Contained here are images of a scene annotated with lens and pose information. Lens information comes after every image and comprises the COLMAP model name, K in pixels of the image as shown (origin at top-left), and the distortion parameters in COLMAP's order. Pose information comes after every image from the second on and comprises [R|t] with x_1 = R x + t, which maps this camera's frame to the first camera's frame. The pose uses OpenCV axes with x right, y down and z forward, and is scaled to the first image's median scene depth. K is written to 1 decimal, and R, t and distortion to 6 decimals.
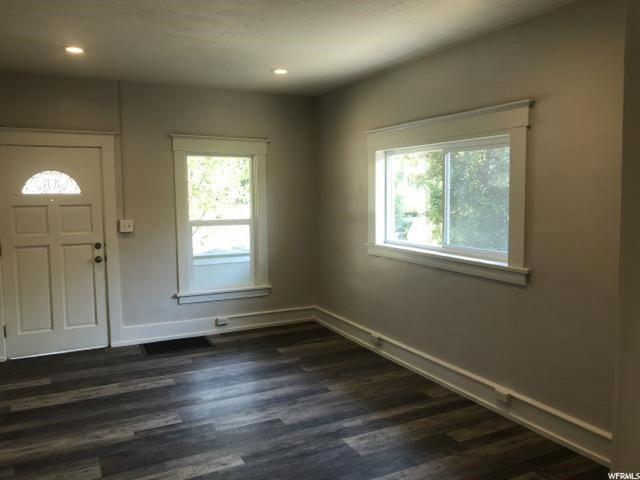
lens RADIAL K [[522.6, 0, 318.4], [0, 522.6, 236.3], [0, 0, 1]] dist [0.039581, -0.052075]
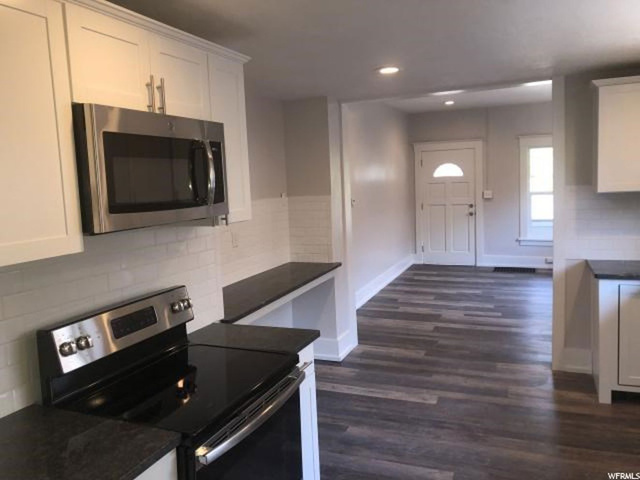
lens RADIAL K [[522.6, 0, 316.1], [0, 522.6, 234.2], [0, 0, 1]] dist [0.039581, -0.052075]
pose [[0.650294, 0.065810, -0.756826, 0.545641], [-0.032526, 0.997739, 0.058811, 0.025957], [0.758986, -0.013628, 0.650965, -0.496096]]
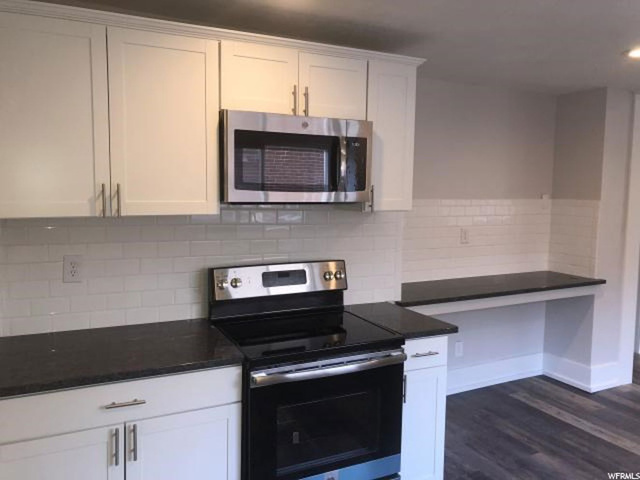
lens RADIAL K [[522.6, 0, 309.0], [0, 522.6, 230.8], [0, 0, 1]] dist [0.039581, -0.052075]
pose [[0.017915, 0.106860, -0.994113, 0.650444], [-0.105557, 0.988918, 0.104399, 0.019711], [0.994252, 0.103065, 0.028996, -0.351000]]
